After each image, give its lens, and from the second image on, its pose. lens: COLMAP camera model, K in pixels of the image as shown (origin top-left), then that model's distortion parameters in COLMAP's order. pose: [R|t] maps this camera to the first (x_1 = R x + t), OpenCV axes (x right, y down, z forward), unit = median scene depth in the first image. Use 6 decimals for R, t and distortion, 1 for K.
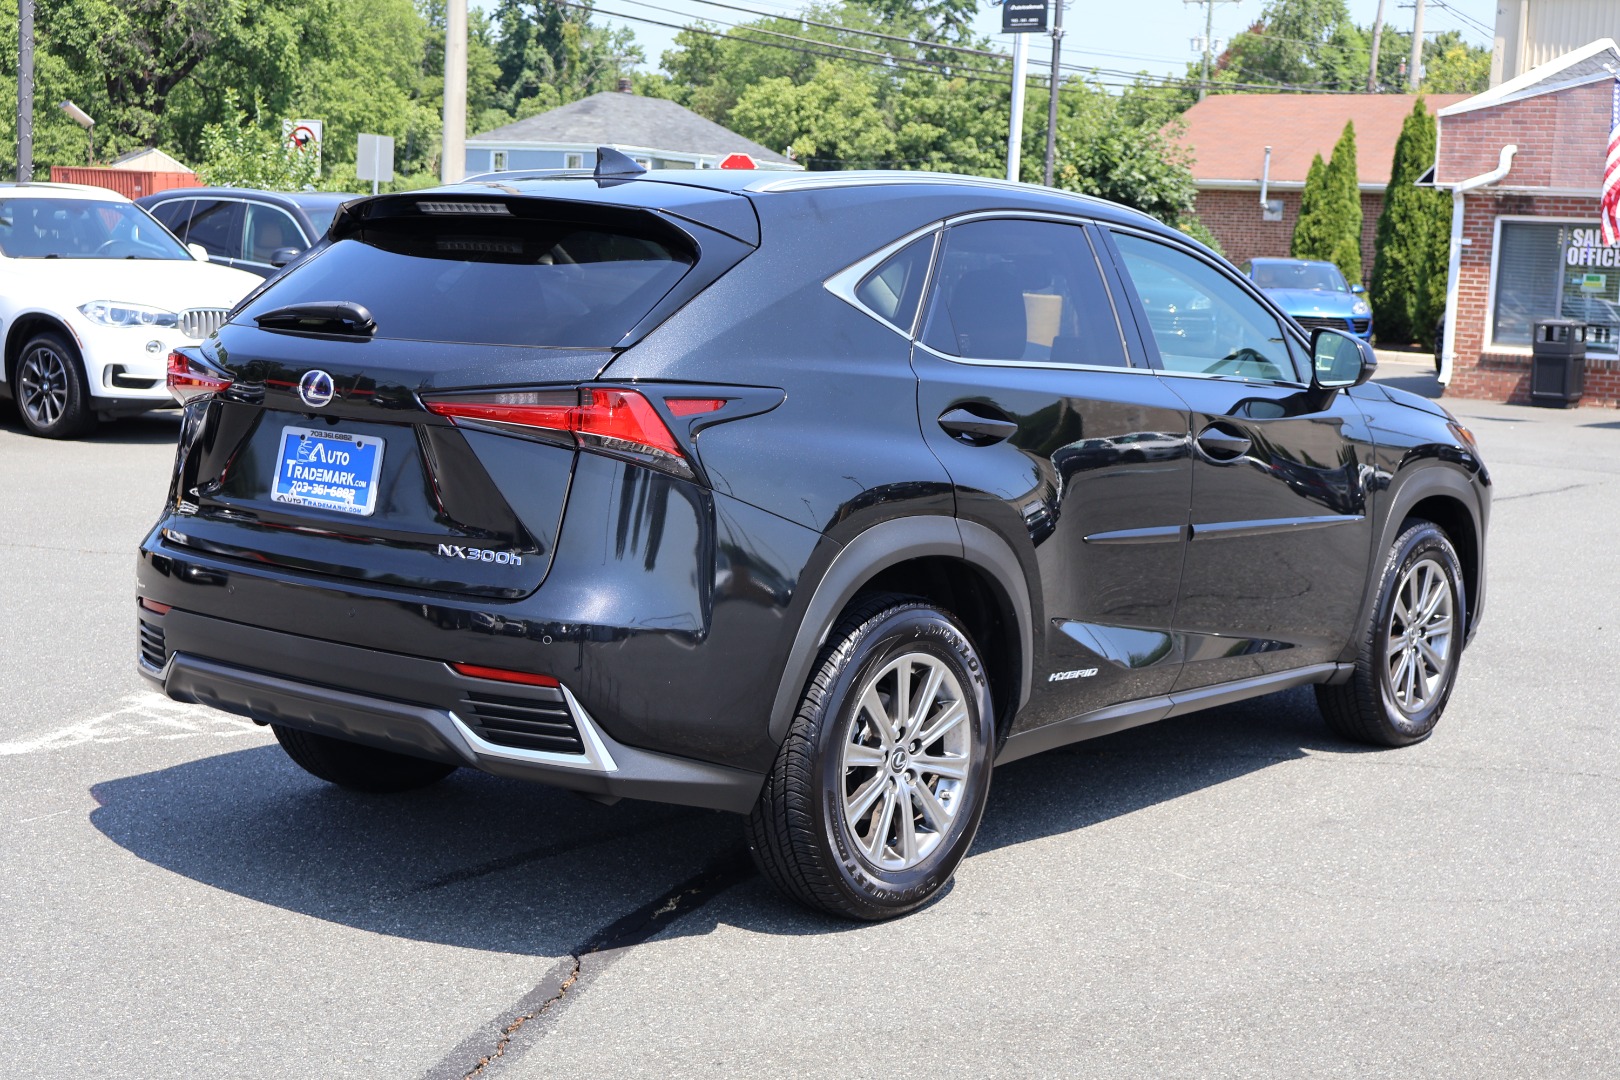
lens RADIAL K [[2266.2, 0, 811.4], [0, 2266.2, 536.0], [0, 0, 1]] dist [0.008435, 0.000000]
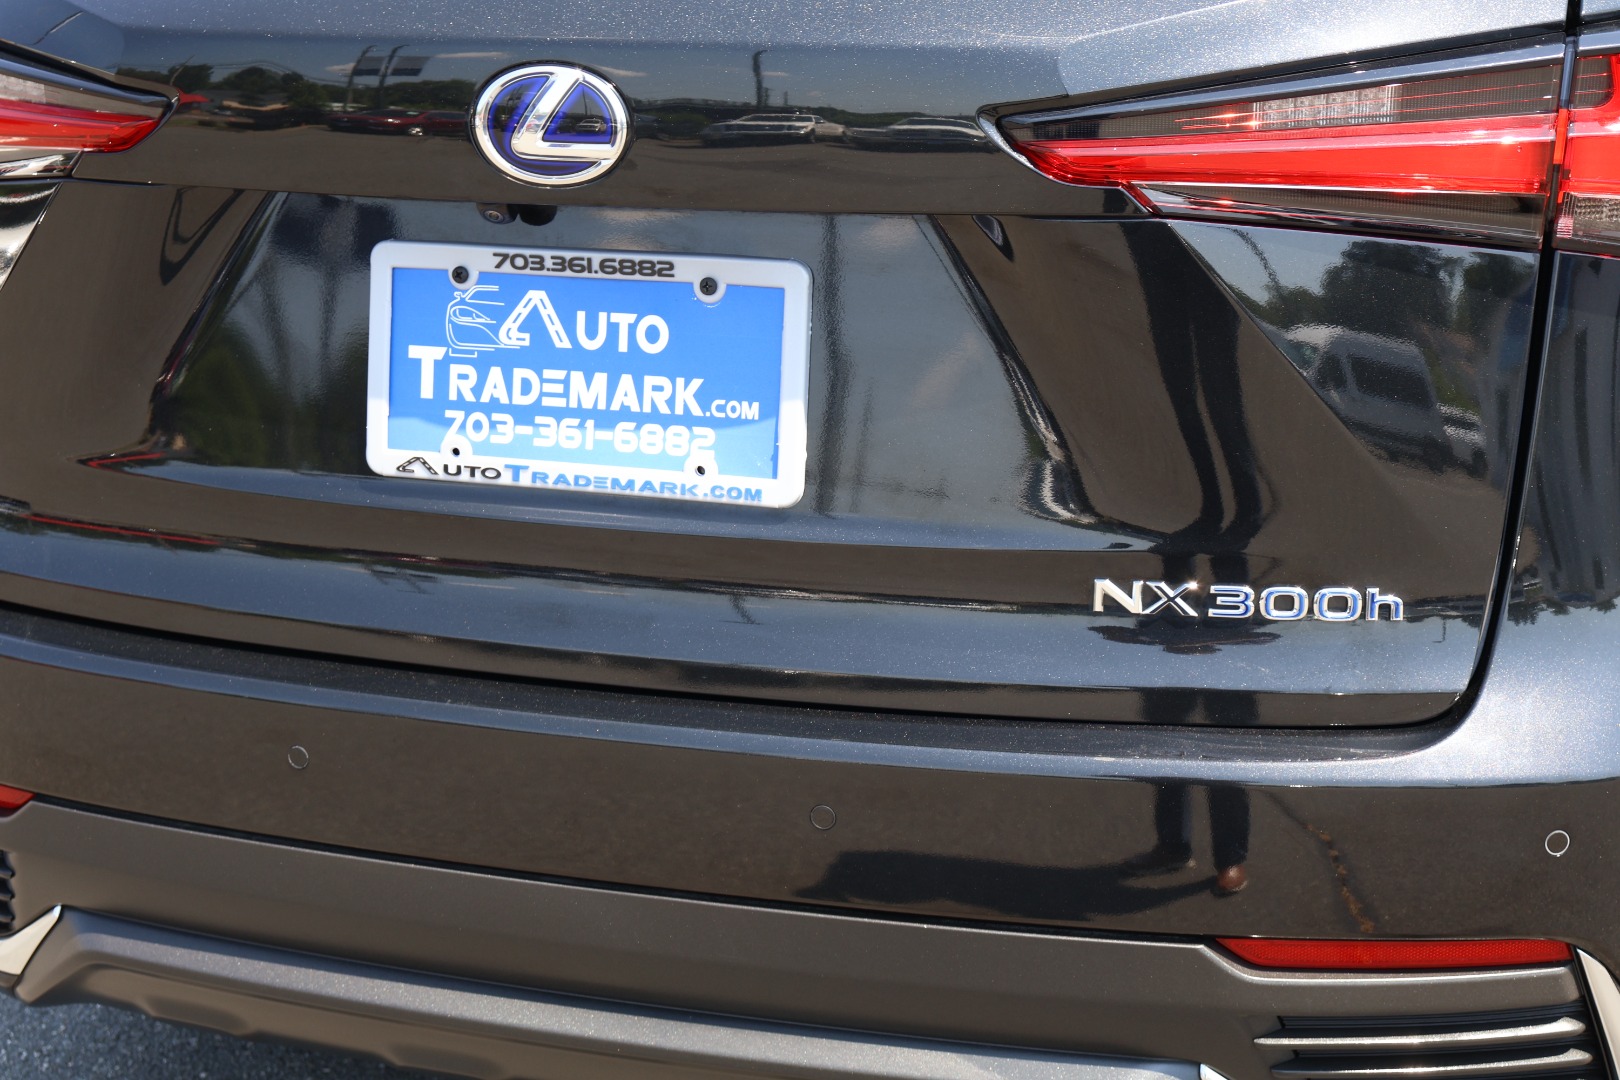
lens RADIAL K [[2266.2, 0, 809.3], [0, 2266.2, 537.4], [0, 0, 1]] dist [0.008435, 0.000000]
pose [[0.930052, -0.165859, 0.327864, -0.281340], [0.096524, 0.971268, 0.217533, -0.070500], [-0.354523, -0.170671, 0.919339, 0.655078]]
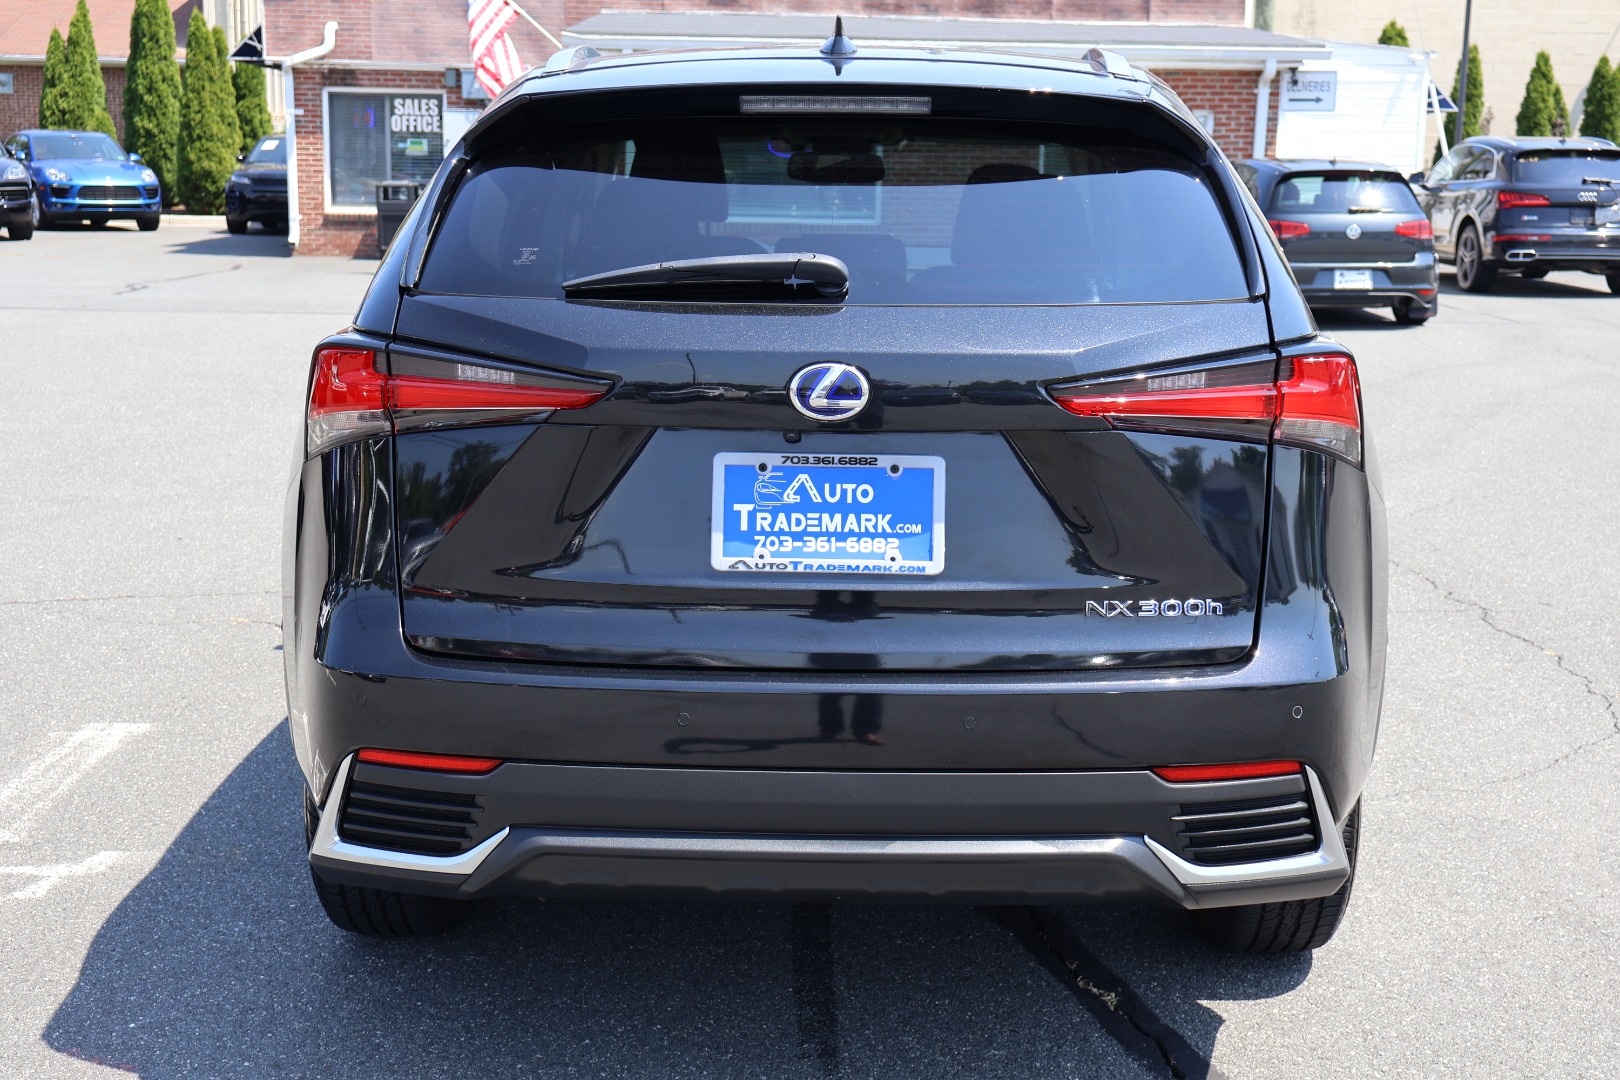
lens RADIAL K [[1944.6, 0, 819.8], [0, 1944.6, 537.8], [0, 0, 1]] dist [0.003105, 0.000000]
pose [[0.799241, -0.145706, 0.583081, -0.521207], [0.093747, 0.988516, 0.118519, -0.085237], [-0.593654, -0.040063, 0.803723, 0.524993]]
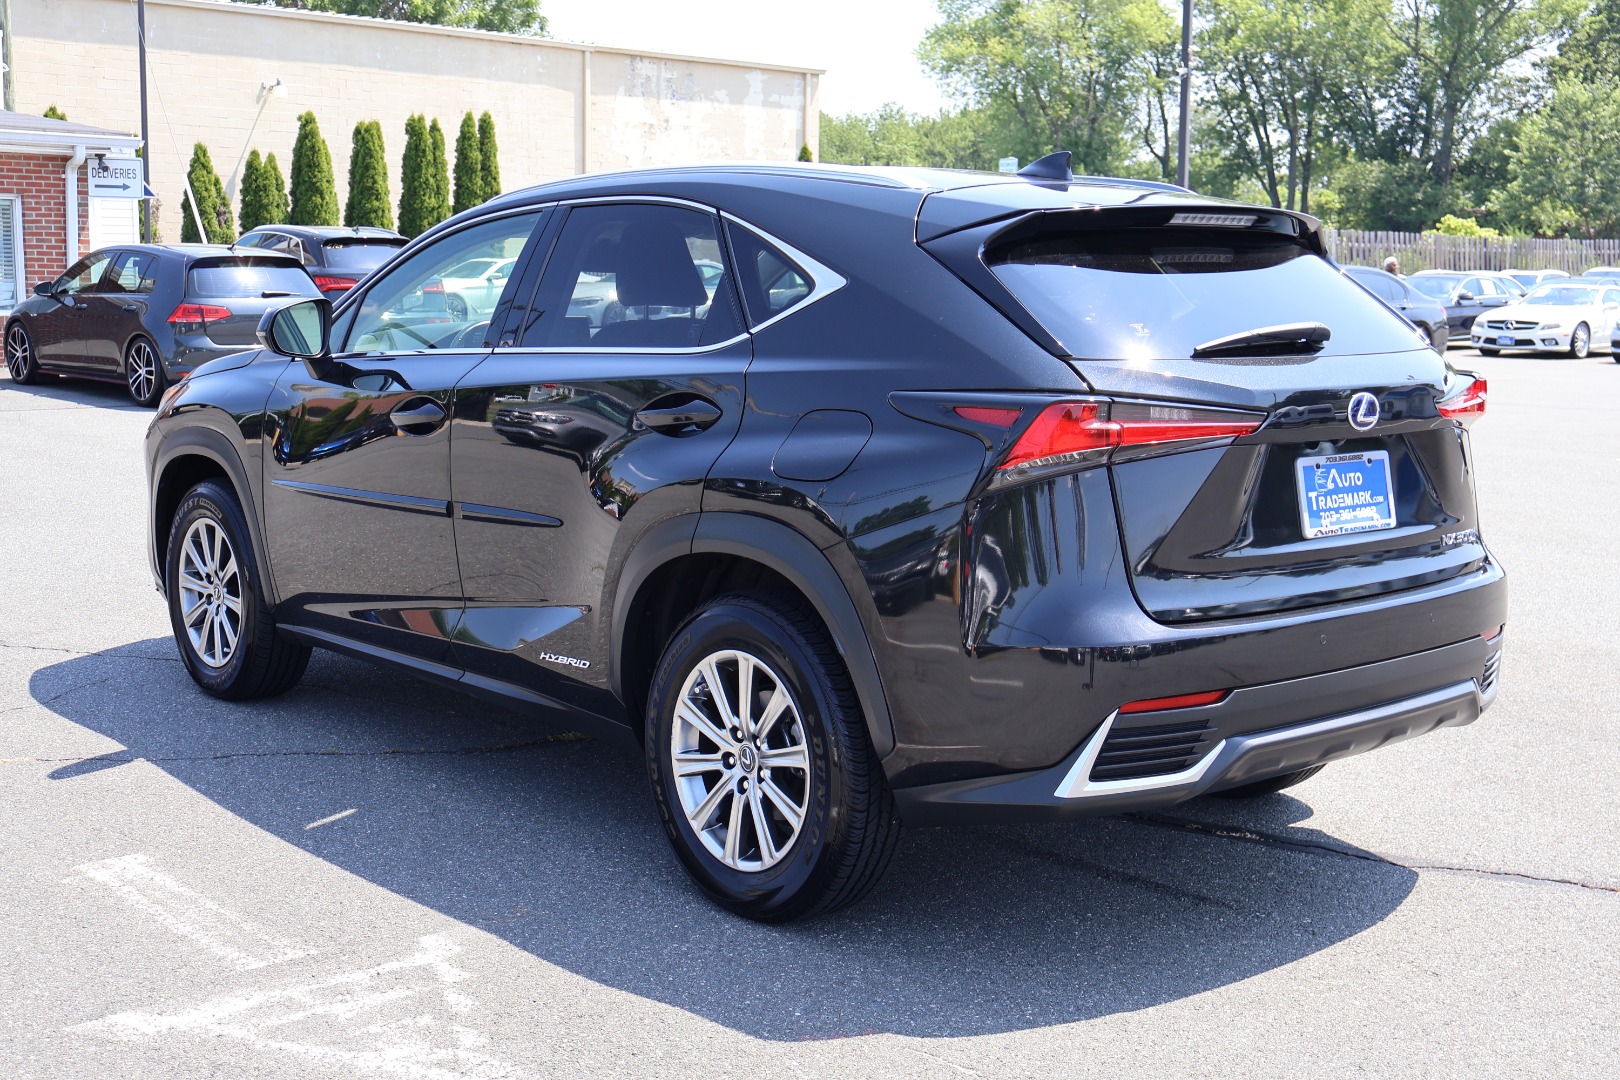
lens RADIAL K [[1944.6, 0, 813.7], [0, 1944.6, 542.6], [0, 0, 1]] dist [0.003105, 0.000000]
pose [[0.191790, -0.176513, 0.965432, -1.029906], [0.111049, 0.981279, 0.157350, -0.159519], [-0.975133, 0.077032, 0.207801, 1.006067]]
